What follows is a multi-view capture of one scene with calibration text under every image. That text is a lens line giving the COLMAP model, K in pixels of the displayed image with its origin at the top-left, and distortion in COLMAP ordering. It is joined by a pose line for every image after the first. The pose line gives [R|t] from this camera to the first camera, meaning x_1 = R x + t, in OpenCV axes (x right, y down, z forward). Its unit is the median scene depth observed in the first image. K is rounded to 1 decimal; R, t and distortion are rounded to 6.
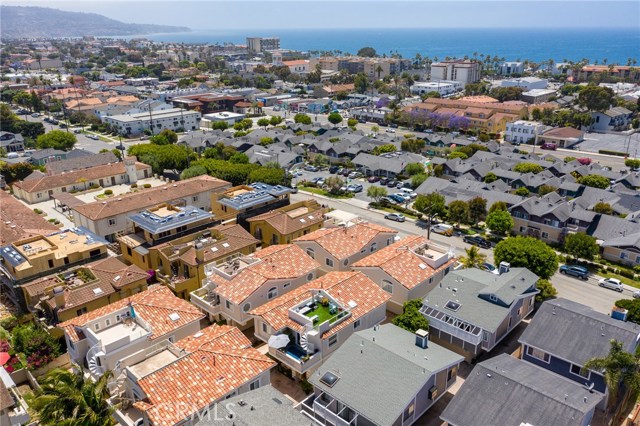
lens RADIAL K [[502.6, 0, 330.0], [0, 502.6, 211.7], [0, 0, 1]] dist [-0.007050, -0.004139]
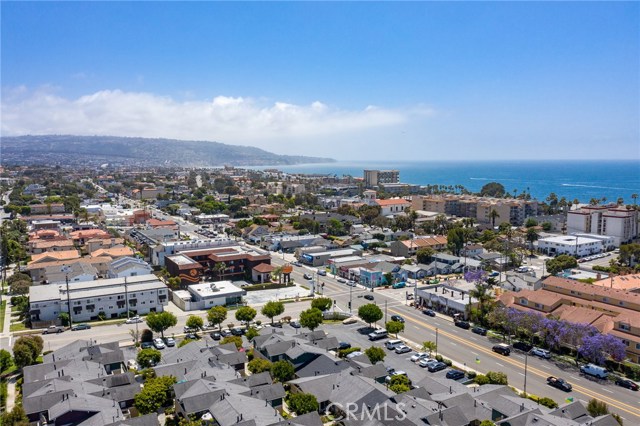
lens RADIAL K [[516.6, 0, 331.3], [0, 516.6, 213.3], [0, 0, 1]] dist [-0.013841, -0.008390]
pose [[0.965523, 0.030454, -0.258531, 0.065619], [-0.092887, 0.968062, -0.232869, -0.085839], [0.243182, 0.248854, 0.937515, 0.223572]]
